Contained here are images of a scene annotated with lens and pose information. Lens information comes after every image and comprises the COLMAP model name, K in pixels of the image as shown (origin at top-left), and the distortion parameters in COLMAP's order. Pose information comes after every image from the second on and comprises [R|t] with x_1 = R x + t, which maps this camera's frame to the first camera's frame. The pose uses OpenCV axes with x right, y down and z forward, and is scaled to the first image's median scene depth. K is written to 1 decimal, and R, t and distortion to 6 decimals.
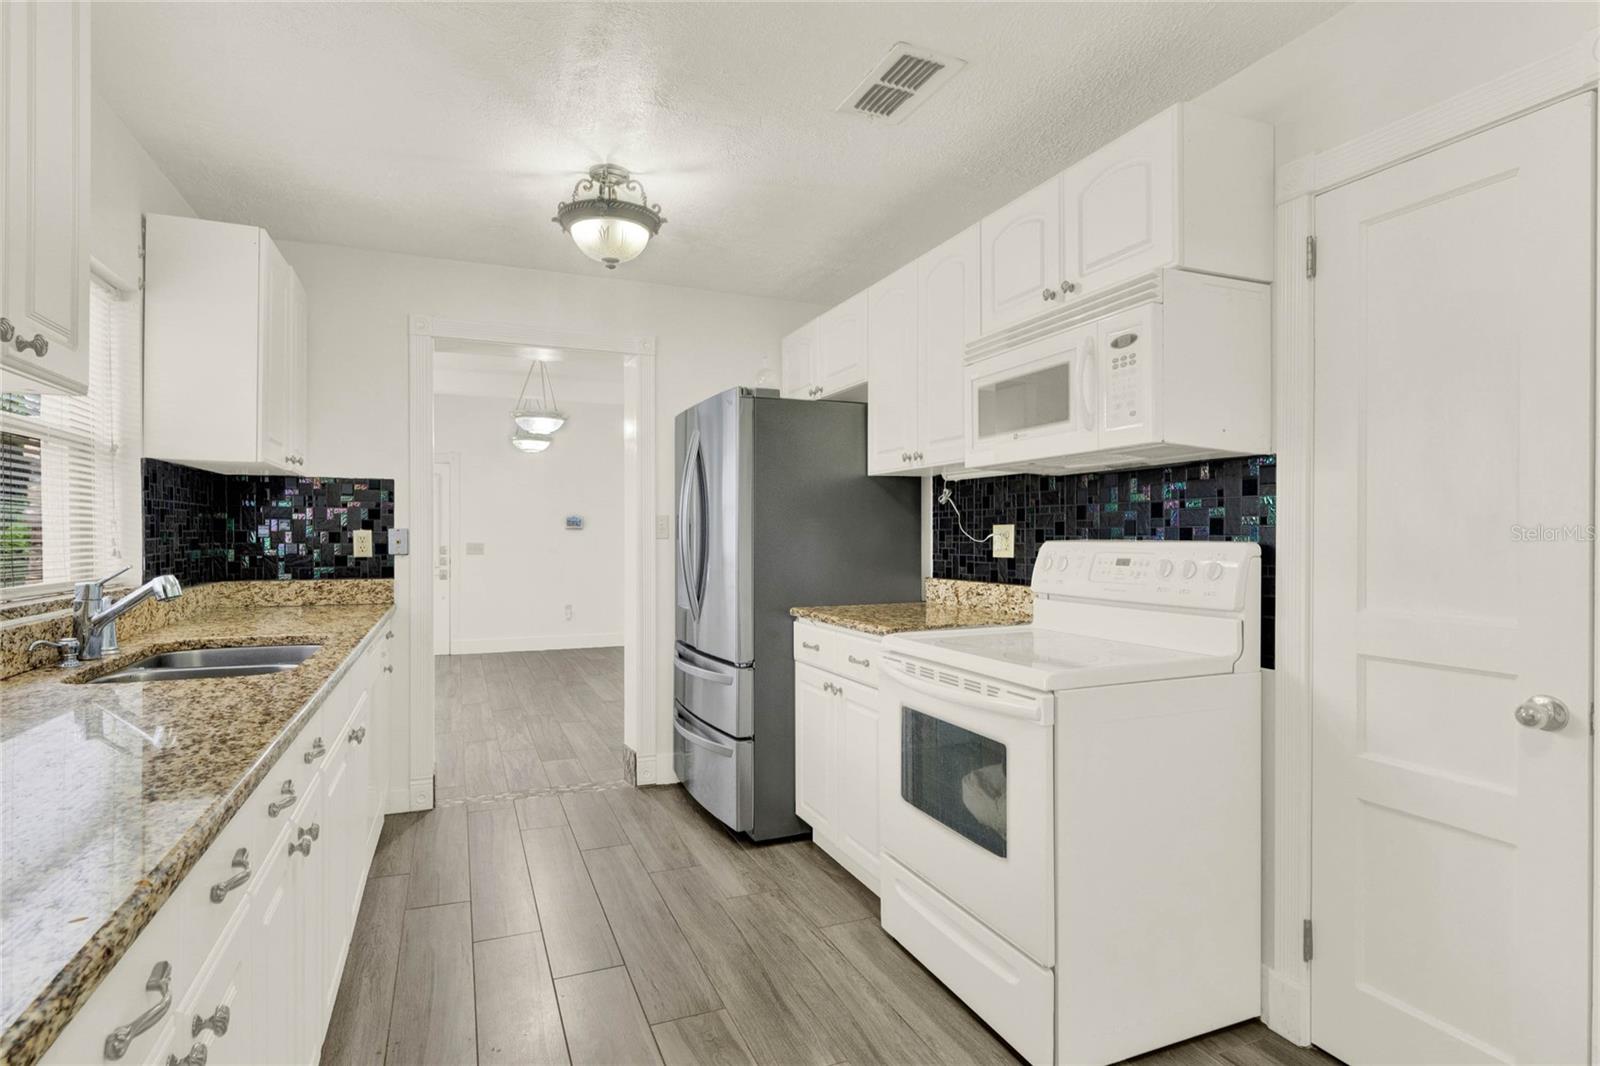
lens RADIAL K [[816.9, 0, 798.4], [0, 816.9, 538.8], [0, 0, 1]] dist [0.000983, 0.000334]
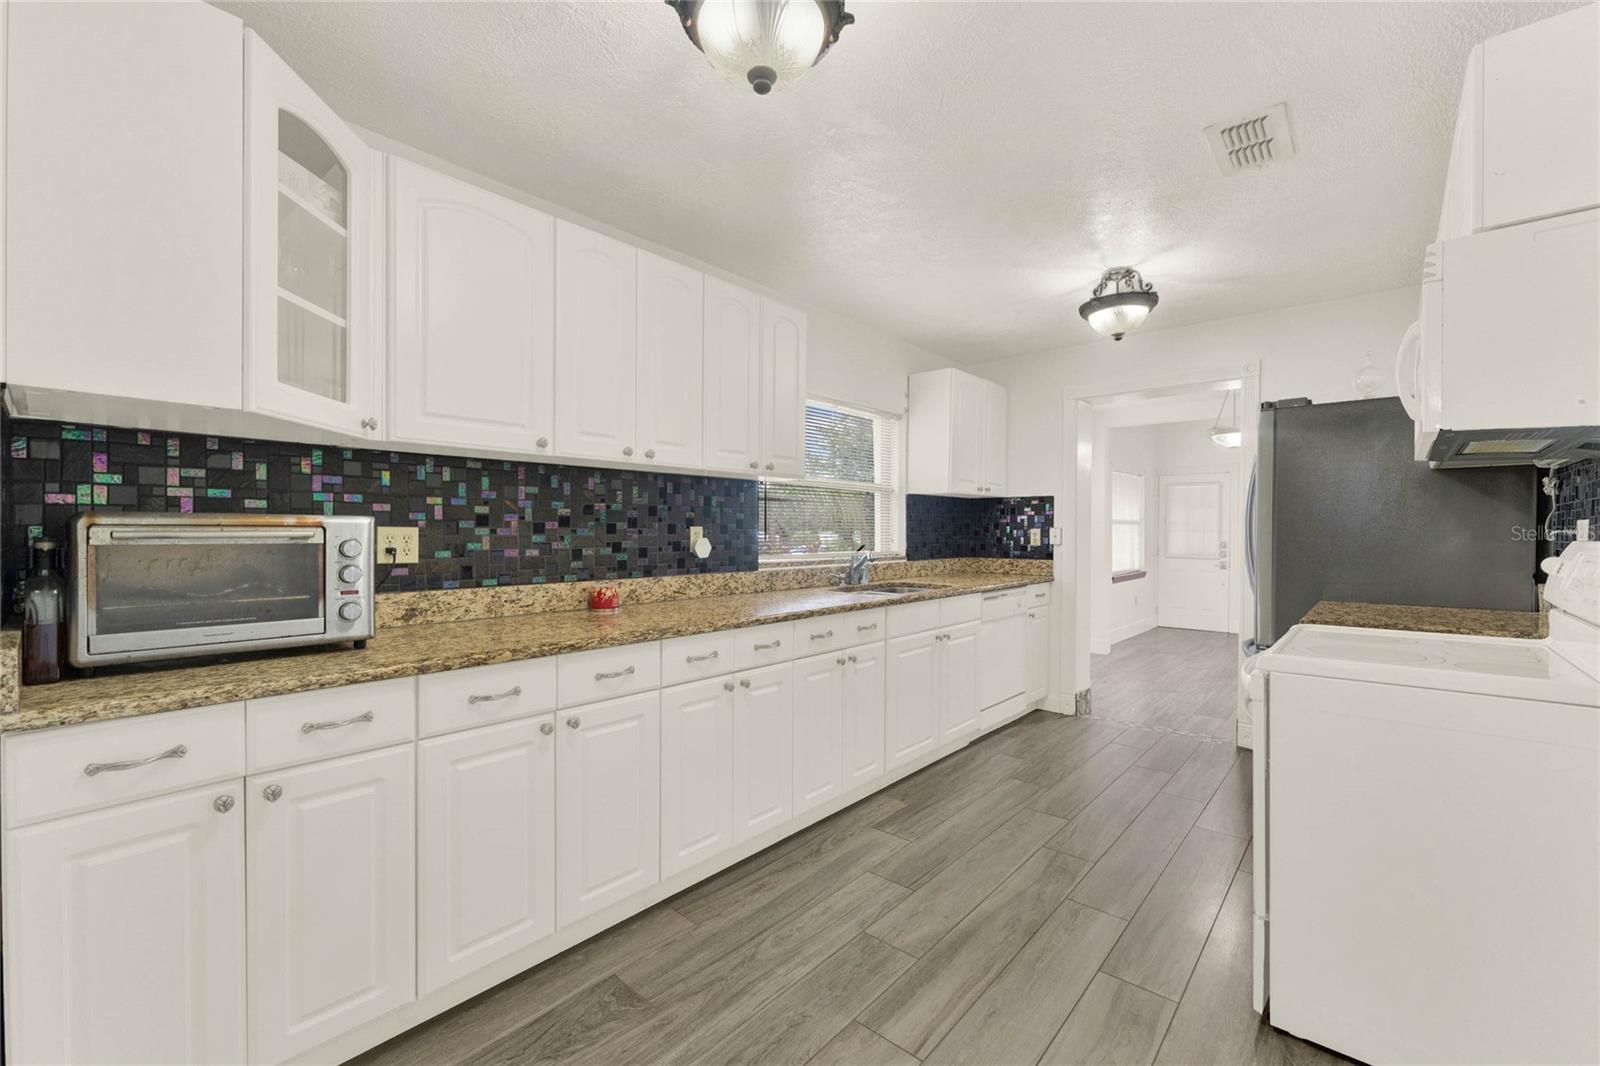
lens RADIAL K [[664.5, 0, 794.6], [0, 664.5, 531.6], [0, 0, 1]] dist [0.005034, 0.000084]
pose [[0.435130, 0.000129, -0.900368, 0.438988], [-0.006281, 0.999976, -0.002892, 0.001566], [0.900346, 0.006913, 0.435120, 0.010563]]
